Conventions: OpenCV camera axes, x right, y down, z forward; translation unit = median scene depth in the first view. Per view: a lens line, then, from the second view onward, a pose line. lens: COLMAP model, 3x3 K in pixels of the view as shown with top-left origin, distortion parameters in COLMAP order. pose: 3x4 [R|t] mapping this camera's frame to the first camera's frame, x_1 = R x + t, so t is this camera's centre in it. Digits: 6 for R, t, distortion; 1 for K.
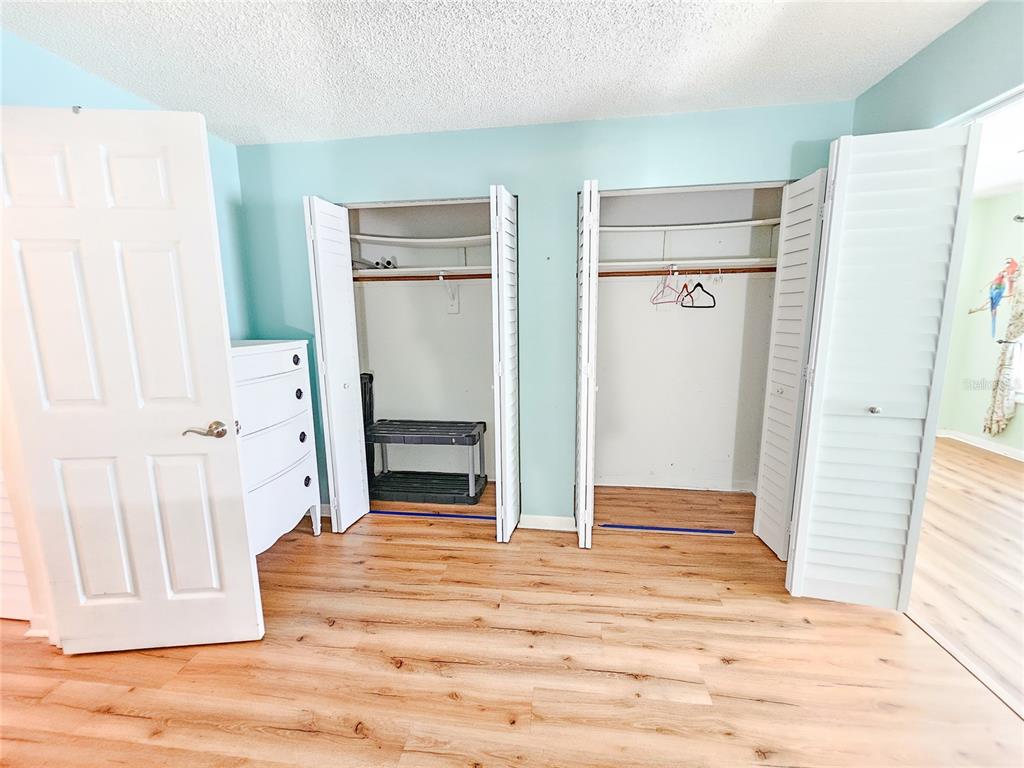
lens RADIAL K [[420.6, 0, 510.1], [0, 420.6, 382.4], [0, 0, 1]] dist [-0.000978, -0.001913]
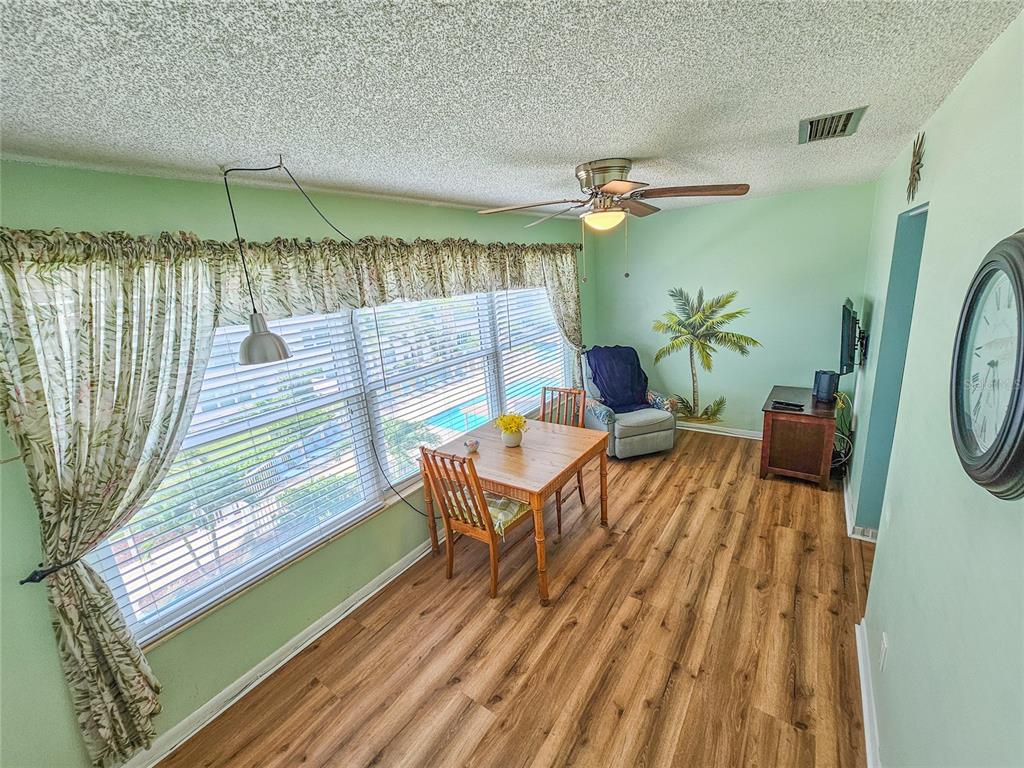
lens RADIAL K [[420.6, 0, 514.0], [0, 420.6, 383.6], [0, 0, 1]] dist [-0.000978, -0.001913]
pose [[-0.880798, -0.034712, 0.472219, 1.288079], [0.166028, 0.911347, 0.376672, -0.658189], [-0.443430, 0.410174, -0.796949, 2.125196]]
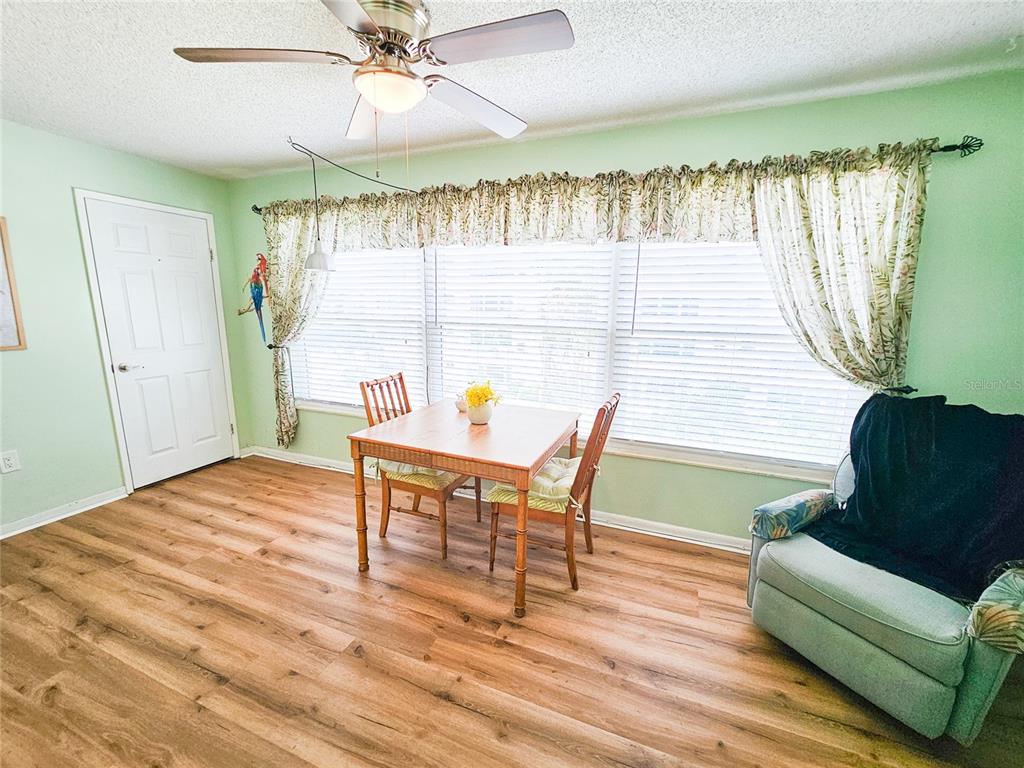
lens RADIAL K [[420.6, 0, 509.1], [0, 420.6, 388.6], [0, 0, 1]] dist [-0.000978, -0.001913]
pose [[0.250429, -0.172494, 0.952644, 0.845136], [0.135193, 0.980589, 0.142015, -0.138387], [-0.958649, 0.093226, 0.268888, 0.538403]]
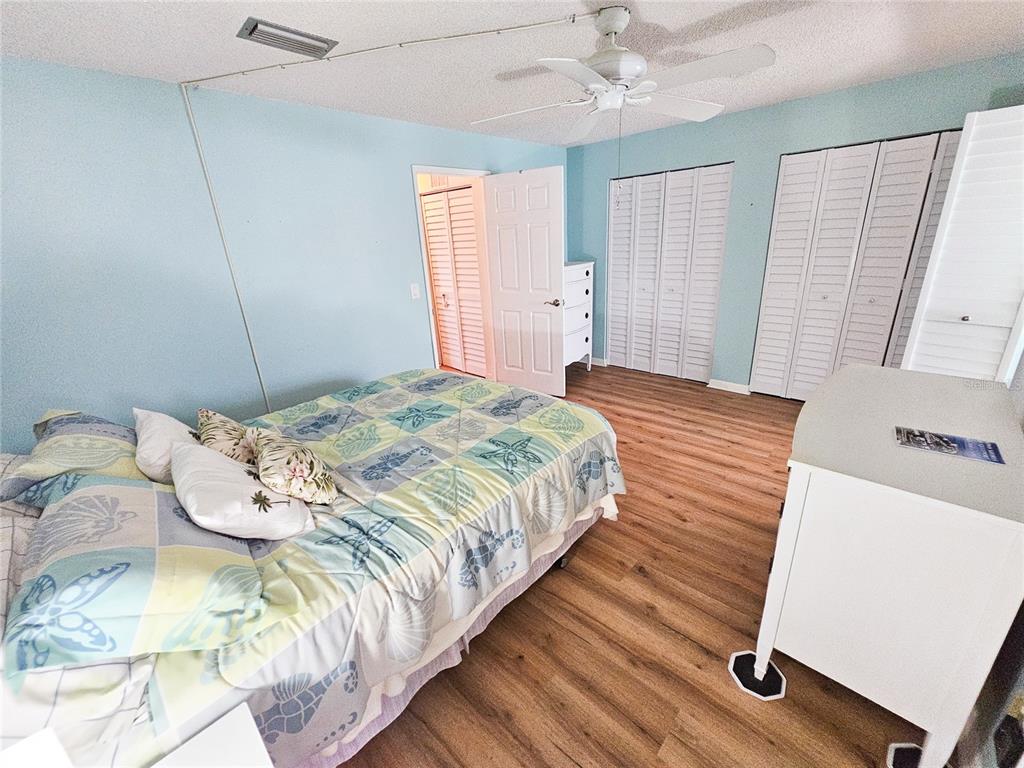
lens RADIAL K [[420.6, 0, 509.7], [0, 420.6, 381.4], [0, 0, 1]] dist [-0.000978, -0.001913]
pose [[0.809630, 0.163709, -0.563647, 0.428302], [-0.050988, 0.976301, 0.210323, 0.050298], [0.584721, -0.141545, 0.798791, -0.950247]]
